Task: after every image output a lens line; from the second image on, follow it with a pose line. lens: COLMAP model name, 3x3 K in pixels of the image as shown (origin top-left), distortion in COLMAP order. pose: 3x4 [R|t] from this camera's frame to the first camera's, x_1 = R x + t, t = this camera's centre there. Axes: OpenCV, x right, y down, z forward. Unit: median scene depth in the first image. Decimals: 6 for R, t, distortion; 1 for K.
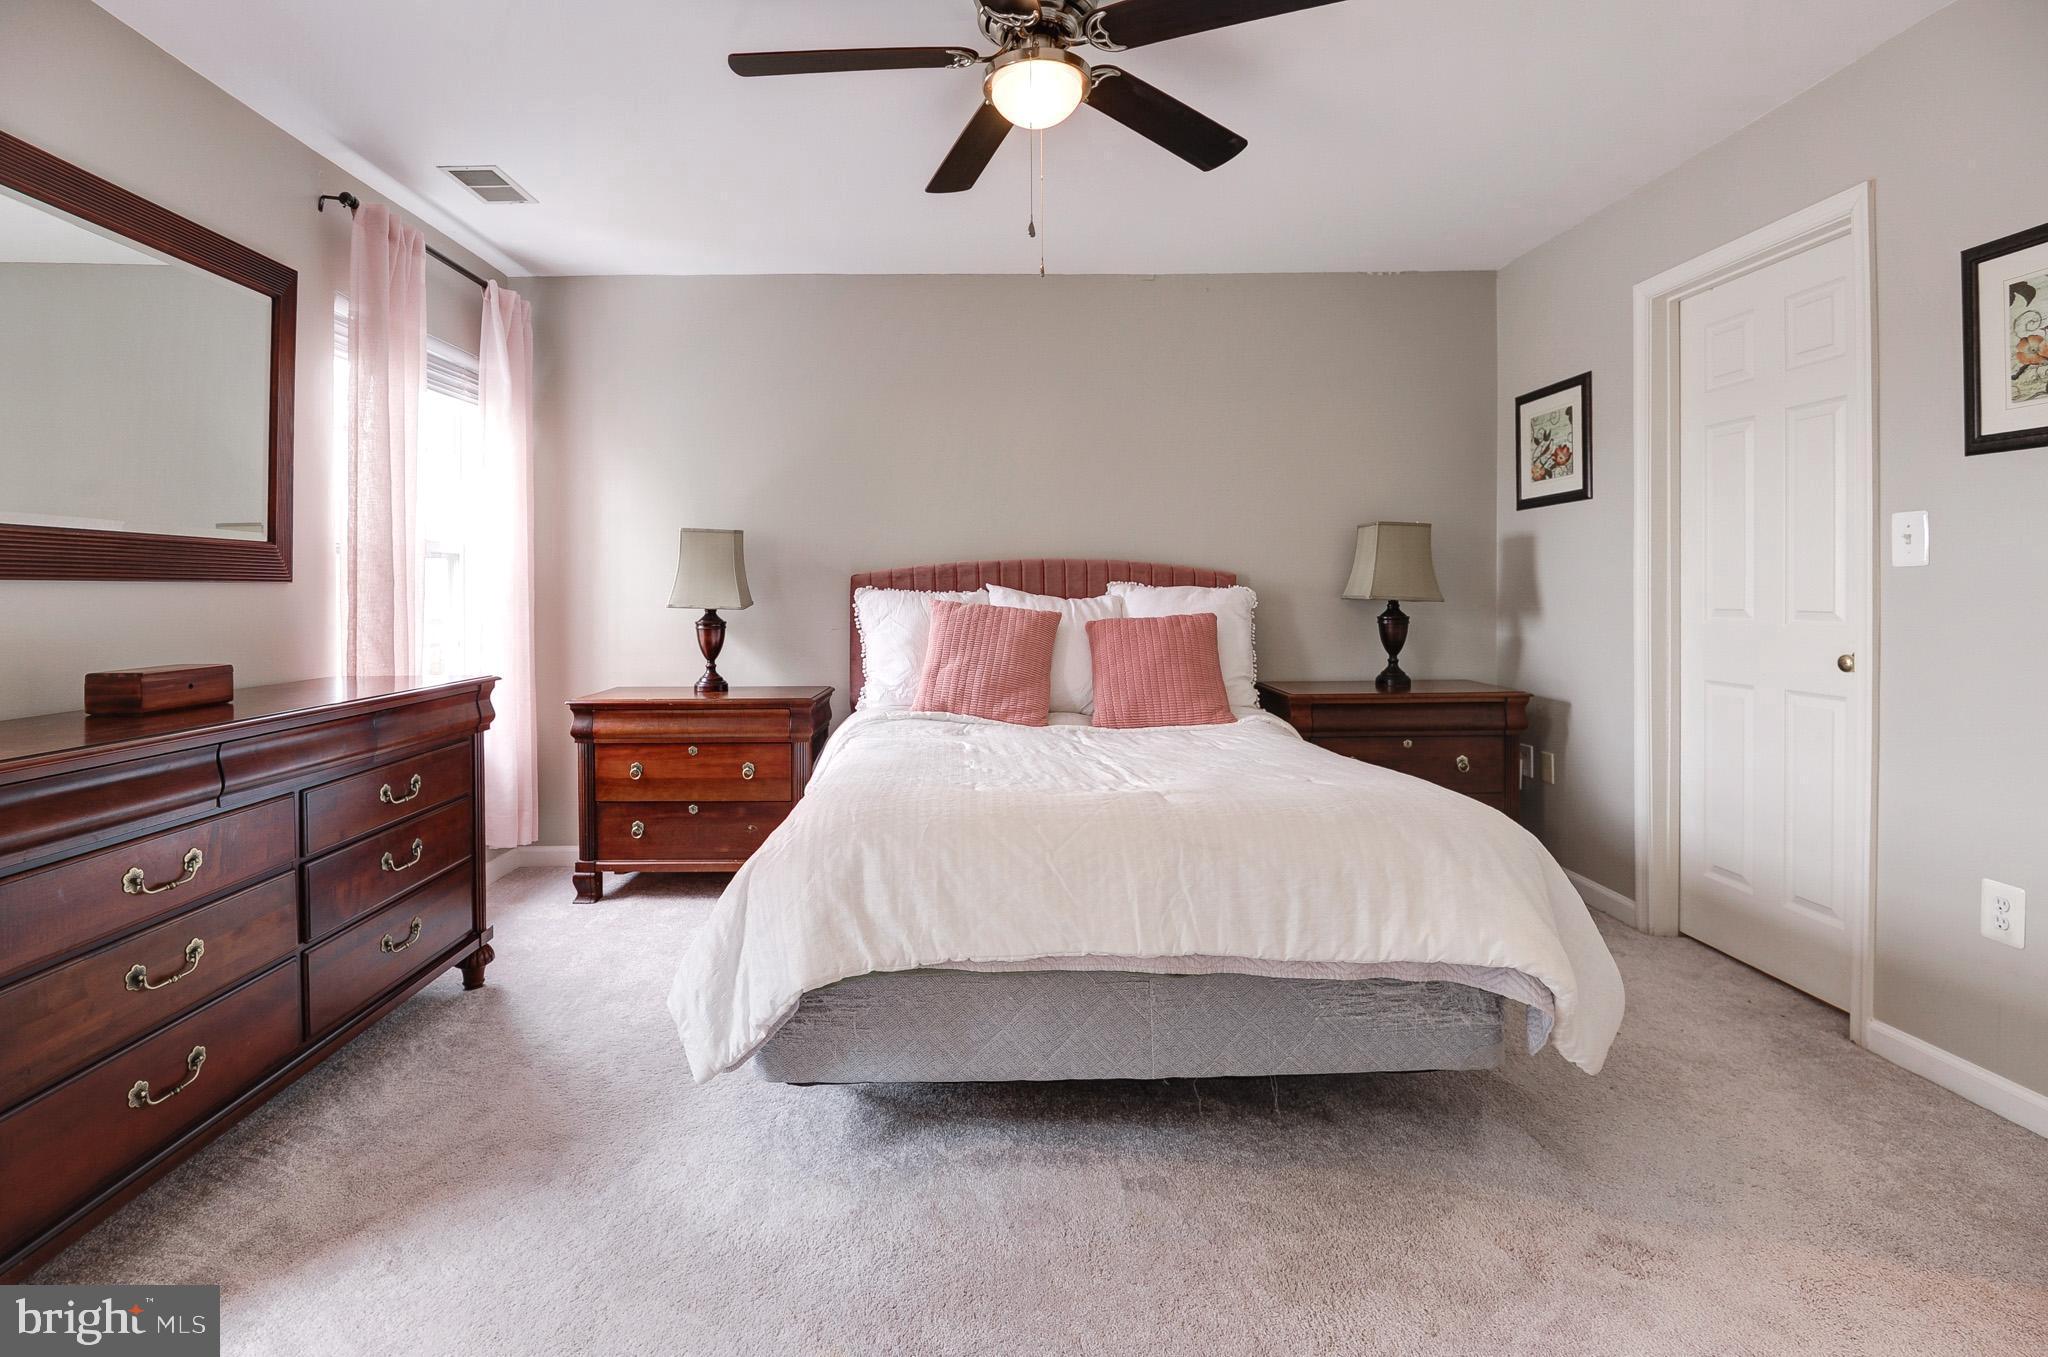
lens RADIAL K [[912.7, 0, 1019.2], [0, 912.7, 615.8], [0, 0, 1]] dist [-0.000988, -0.000772]
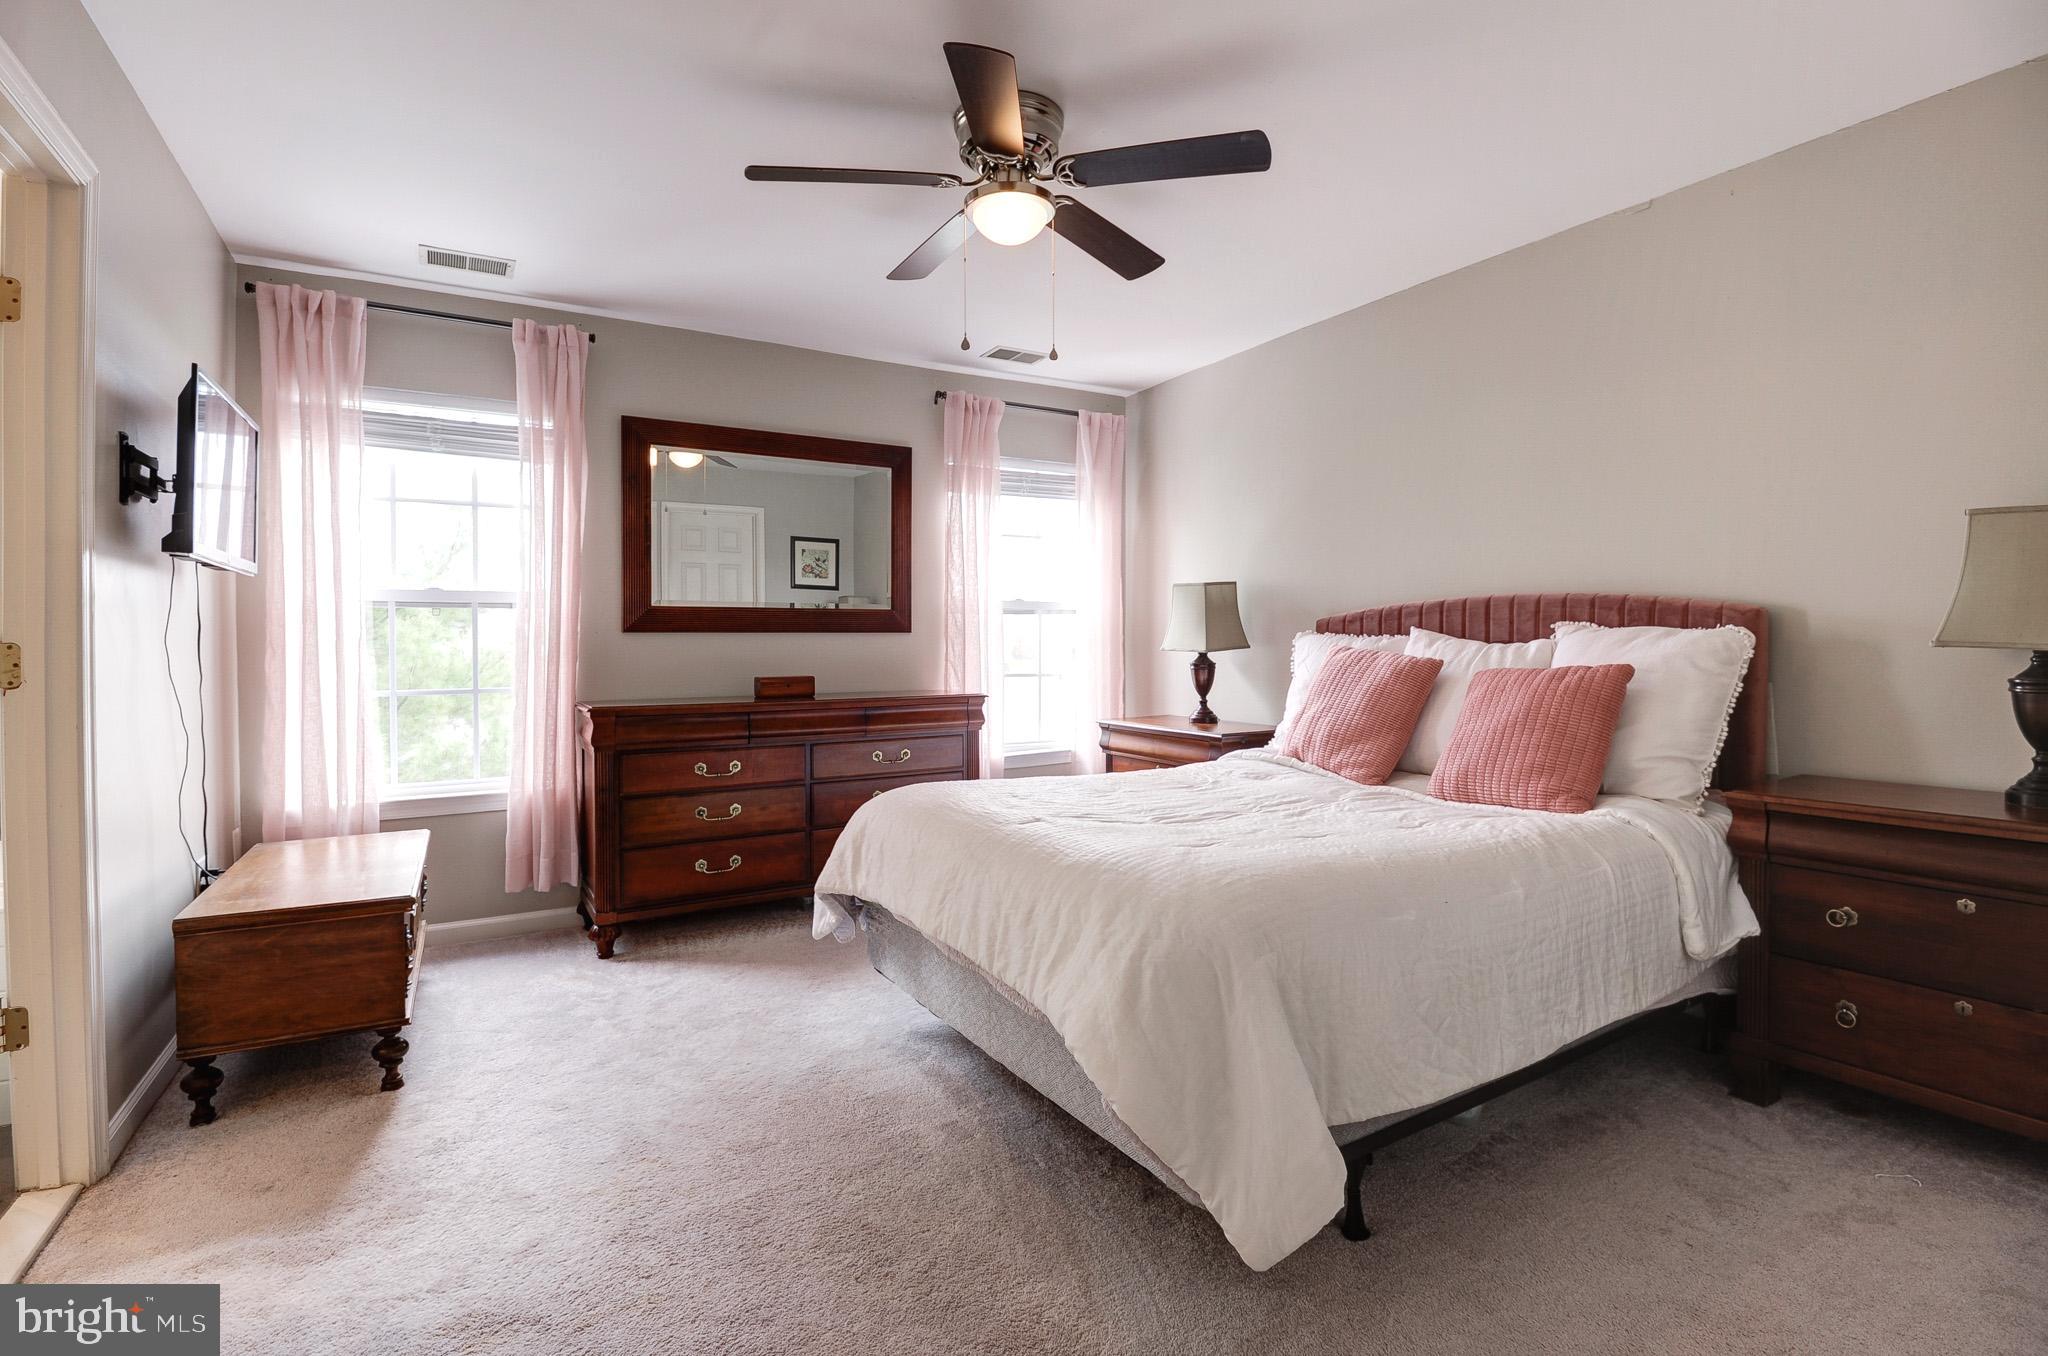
lens RADIAL K [[942.5, 0, 1046.2], [0, 942.5, 676.2], [0, 0, 1]] dist [0.000214, -0.021773]
pose [[0.519120, 0.032424, -0.854086, 0.605405], [-0.017327, 0.999474, 0.027412, -0.005961], [0.854526, 0.000568, 0.519408, 0.223964]]
